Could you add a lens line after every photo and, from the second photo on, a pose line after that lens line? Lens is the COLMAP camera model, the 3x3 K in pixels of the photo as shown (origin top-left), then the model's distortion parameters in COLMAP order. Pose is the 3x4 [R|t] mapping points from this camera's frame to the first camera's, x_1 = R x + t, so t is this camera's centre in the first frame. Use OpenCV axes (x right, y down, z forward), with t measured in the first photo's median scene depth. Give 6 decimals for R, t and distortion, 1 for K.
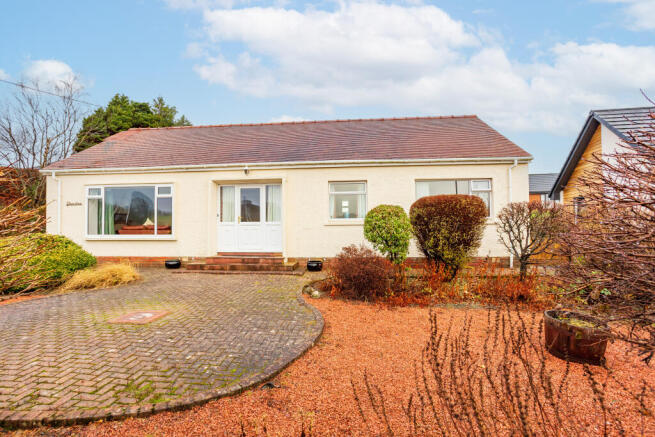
lens RADIAL K [[327.2, 0, 325.4], [0, 327.2, 190.9], [0, 0, 1]] dist [0.002998, 0.000783]
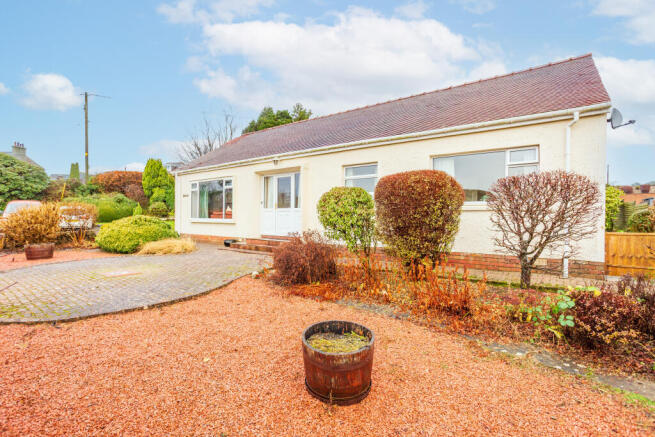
lens RADIAL K [[327.2, 0, 325.4], [0, 327.2, 190.9], [0, 0, 1]] dist [0.002998, 0.000783]
pose [[0.843722, -0.030195, -0.535930, 0.475201], [0.044928, 0.998886, 0.014451, 0.028004], [0.534896, -0.036270, 0.844139, 0.162321]]
